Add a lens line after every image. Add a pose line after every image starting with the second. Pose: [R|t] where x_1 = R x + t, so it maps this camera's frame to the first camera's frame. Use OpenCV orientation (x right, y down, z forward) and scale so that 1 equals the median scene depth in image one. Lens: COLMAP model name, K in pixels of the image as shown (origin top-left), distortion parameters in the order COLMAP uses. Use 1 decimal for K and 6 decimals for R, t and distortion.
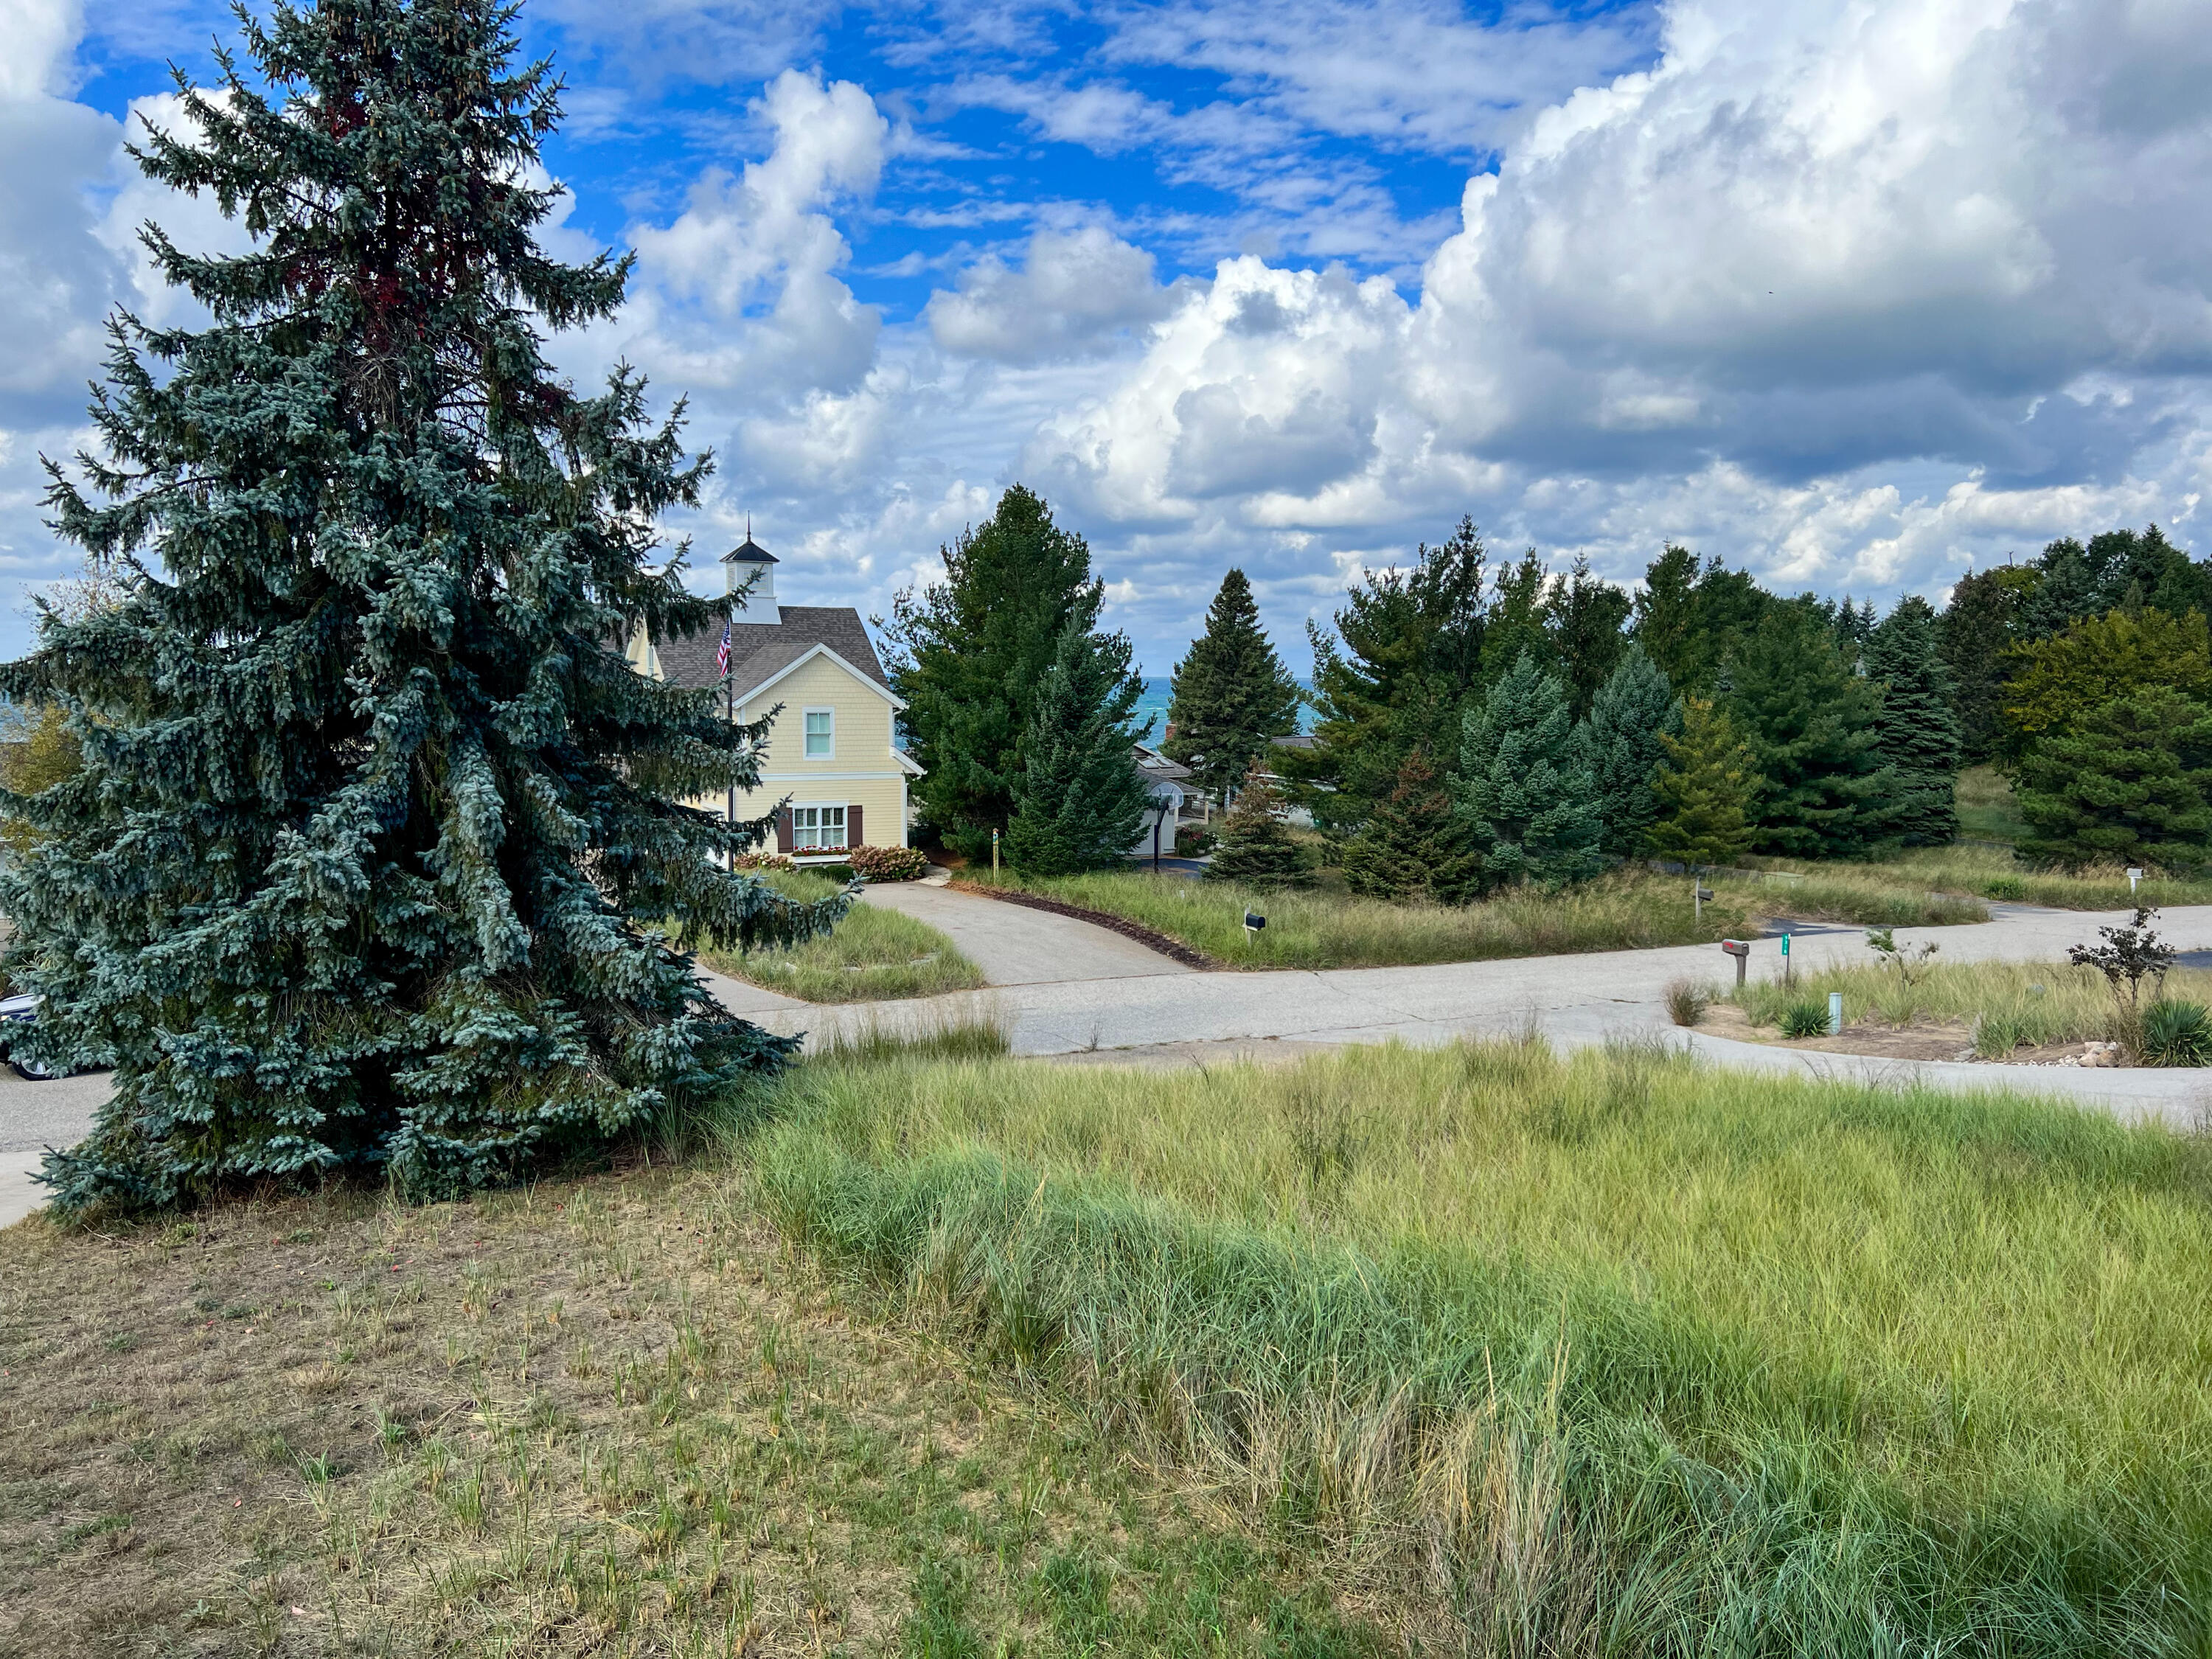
lens RADIAL K [[1700.9, 0, 1106.0], [0, 1700.9, 829.5], [0, 0, 1]] dist [0.063424, -0.073574]
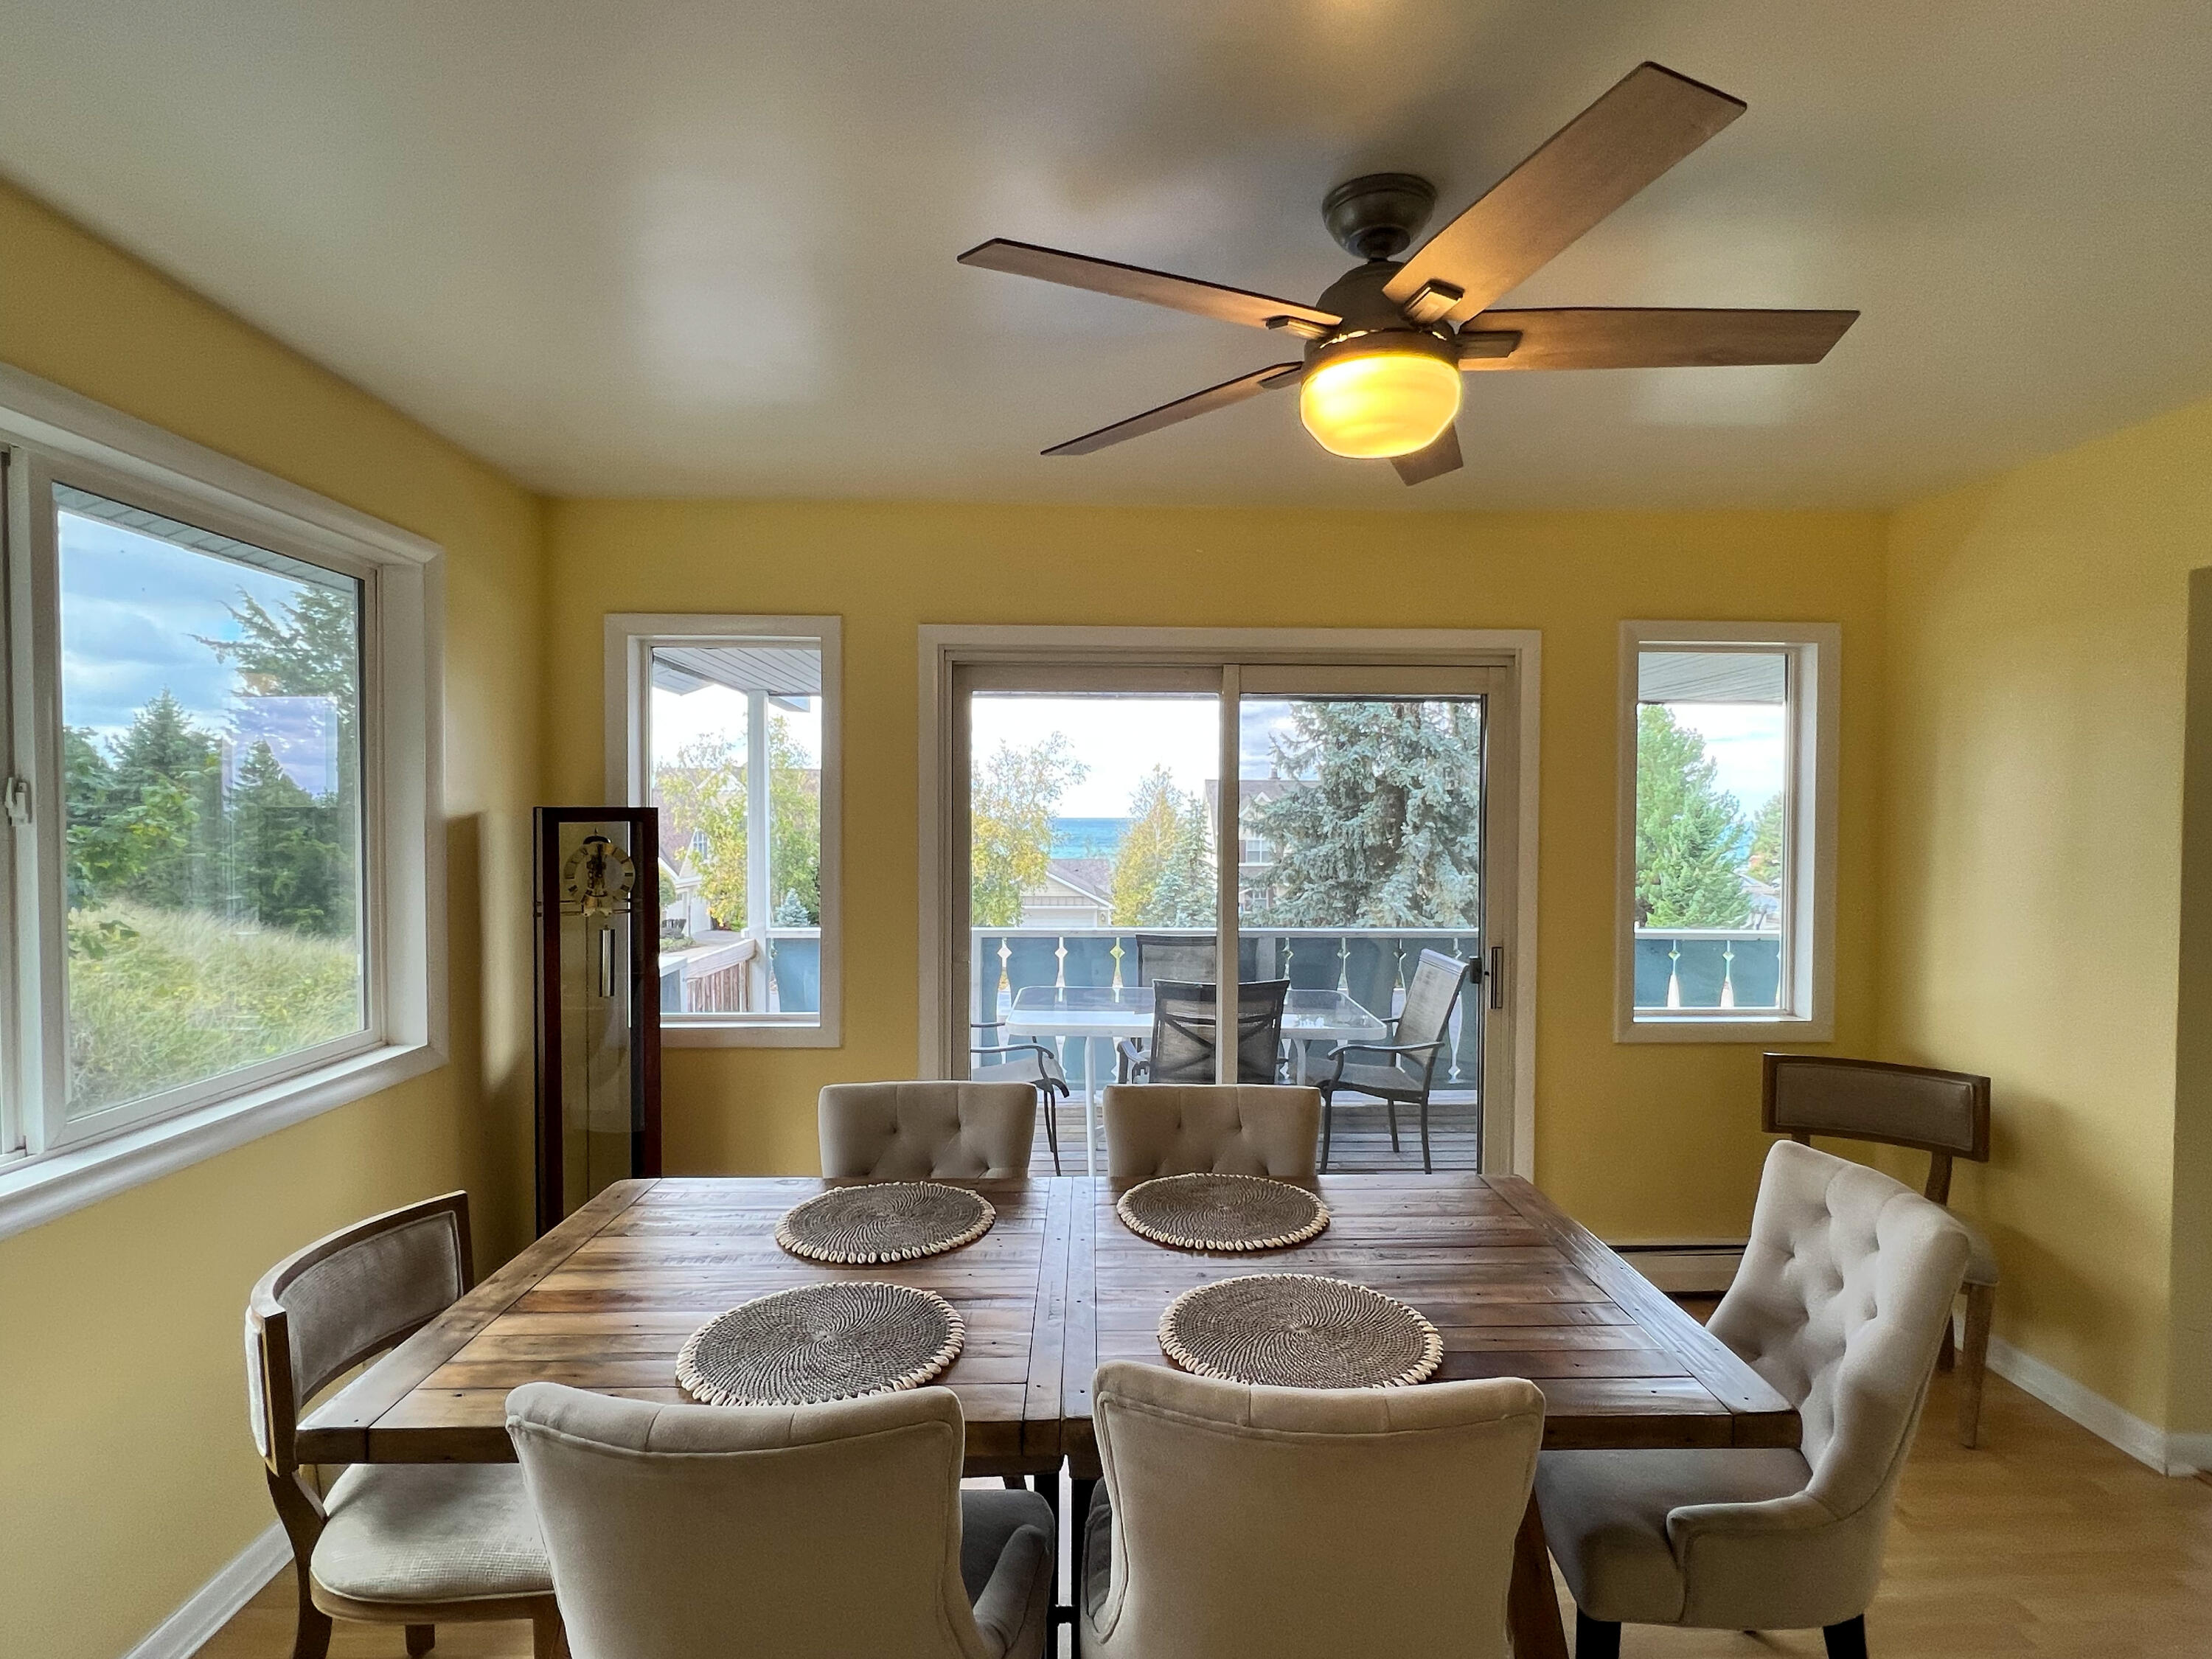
lens RADIAL K [[1111.7, 0, 1118.0], [0, 1111.7, 833.7], [0, 0, 1]] dist [-0.002580, -0.000192]
pose [[0.887811, 0.000350, -0.460208, -0.021998], [-0.036984, 0.996820, -0.070590, 0.009112], [0.458720, 0.079691, 0.885000, -0.114814]]
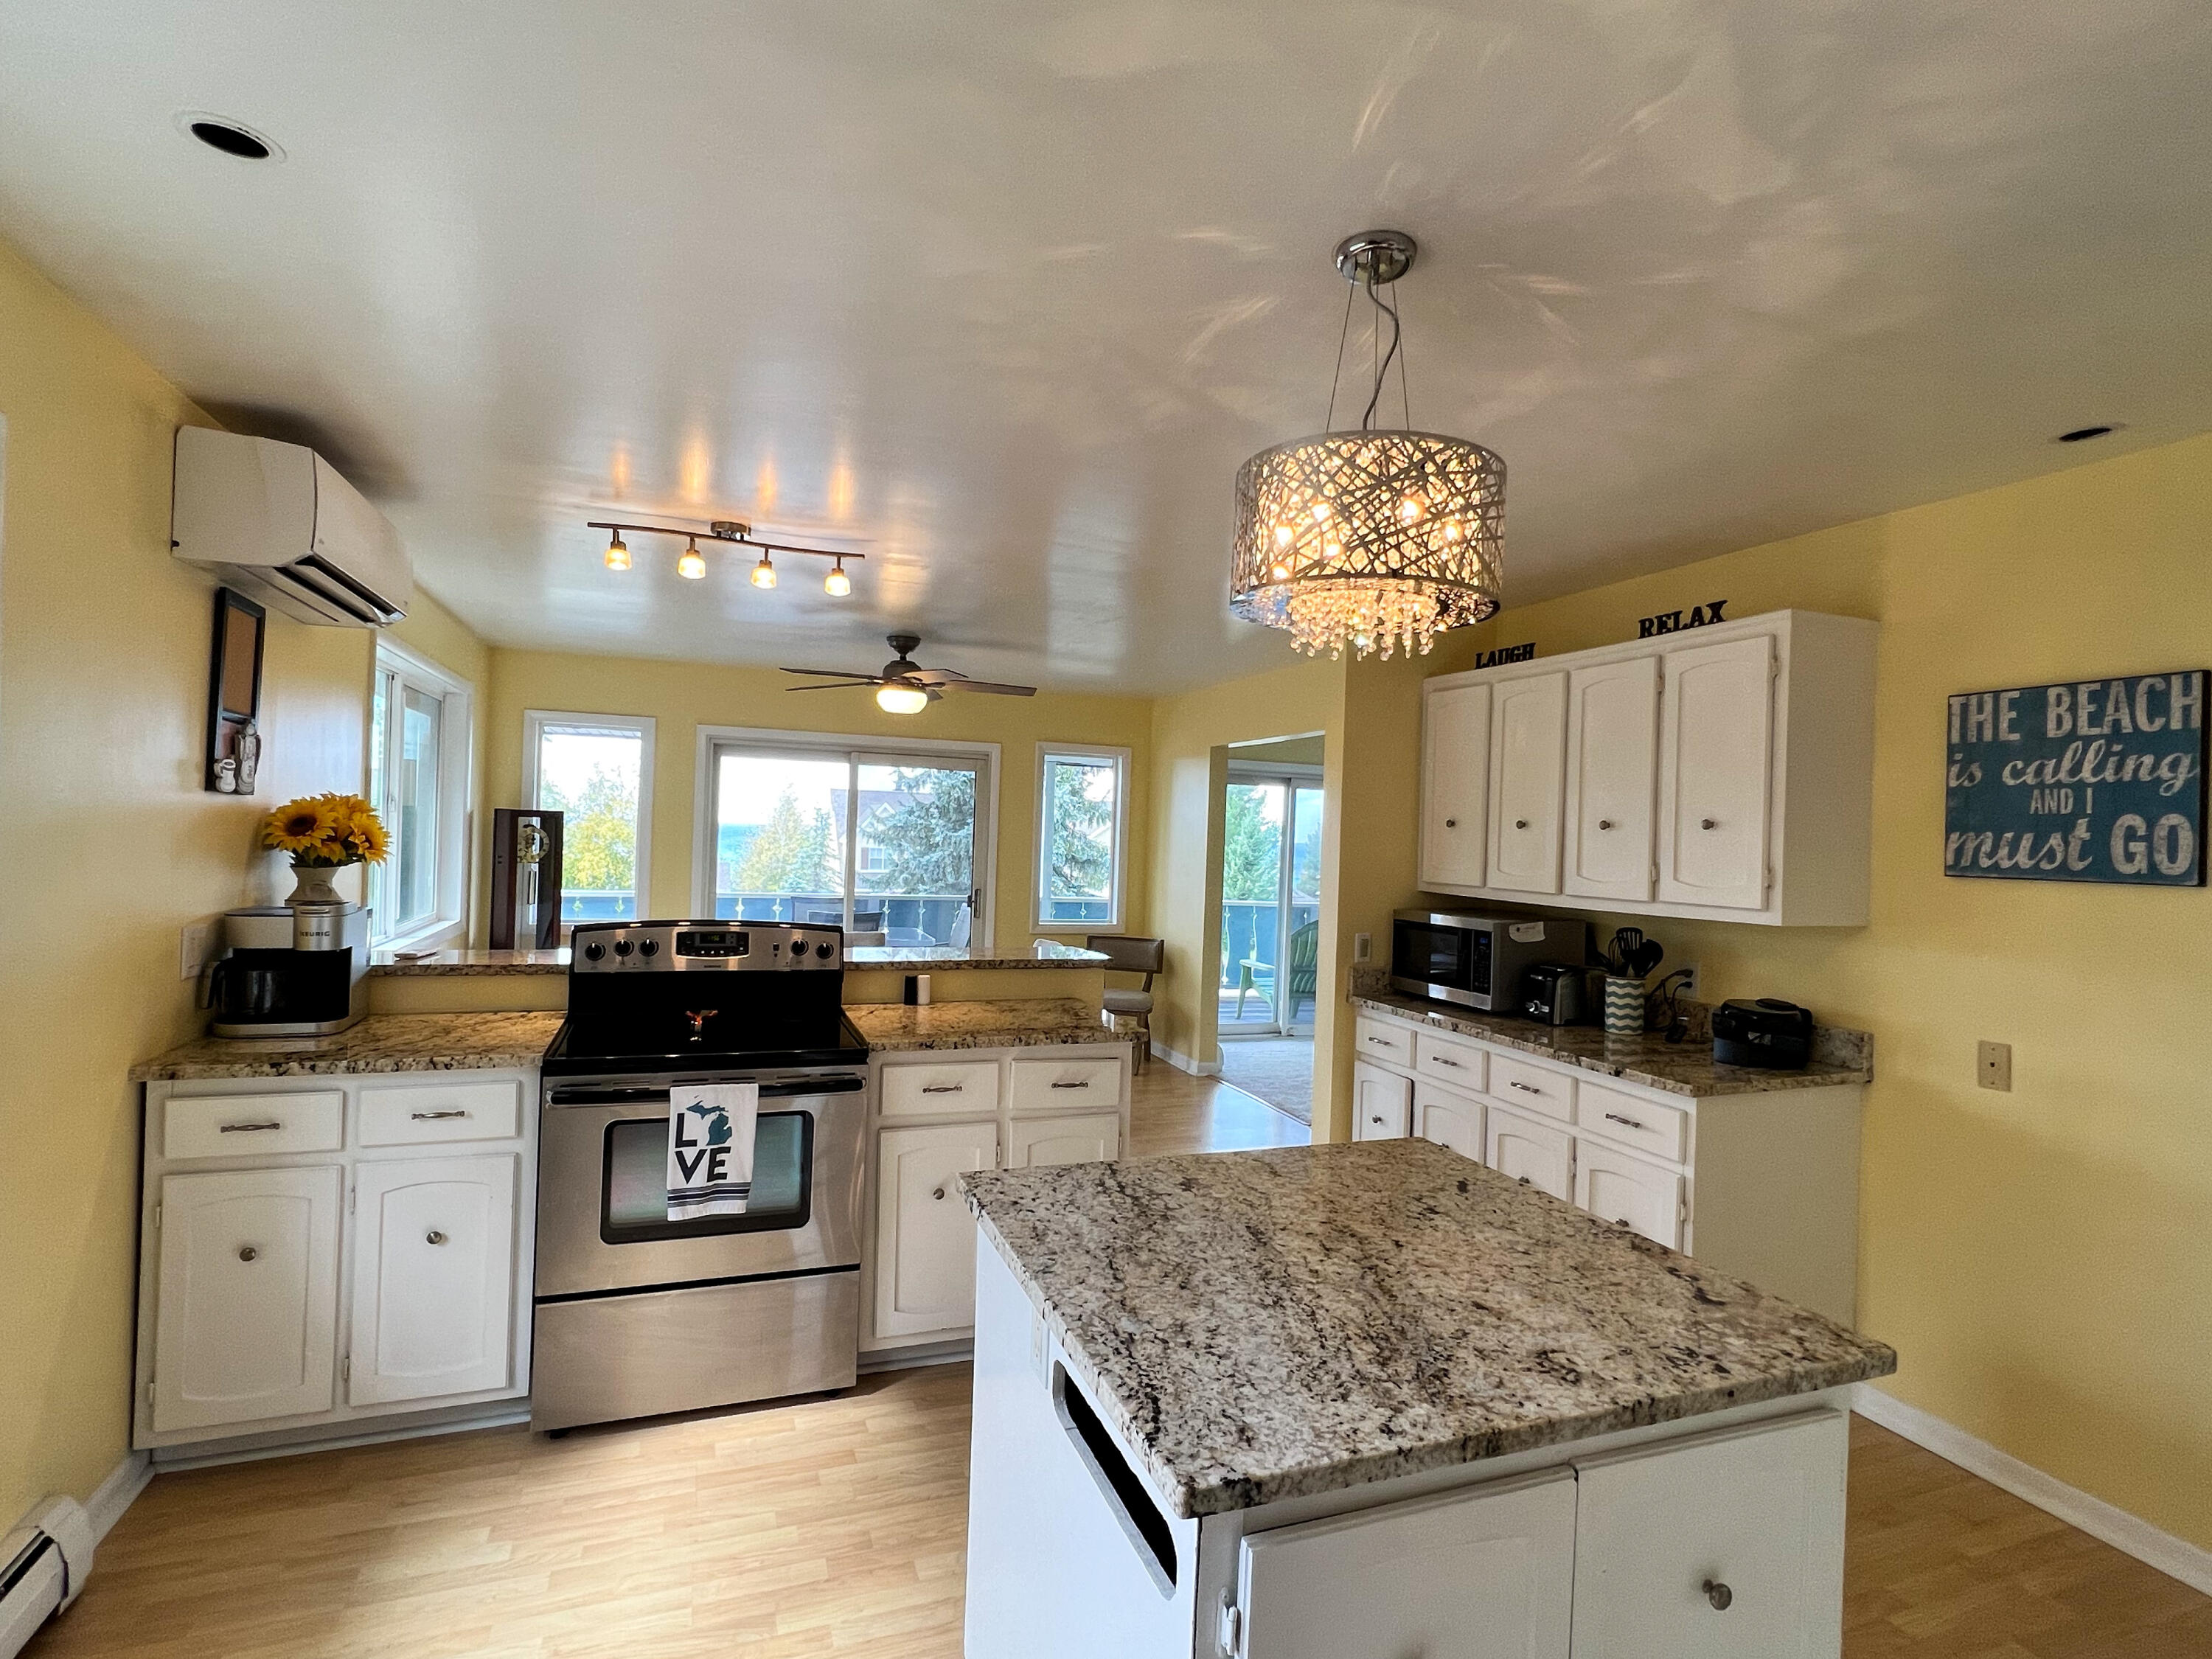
lens RADIAL K [[1076.1, 0, 1114.0], [0, 1076.1, 837.5], [0, 0, 1]] dist [-0.001659, -0.001158]
pose [[0.989714, 0.024758, -0.140902, -0.000592], [-0.037685, 0.995244, -0.089826, 0.014292], [0.138008, 0.094212, 0.985940, -0.167834]]
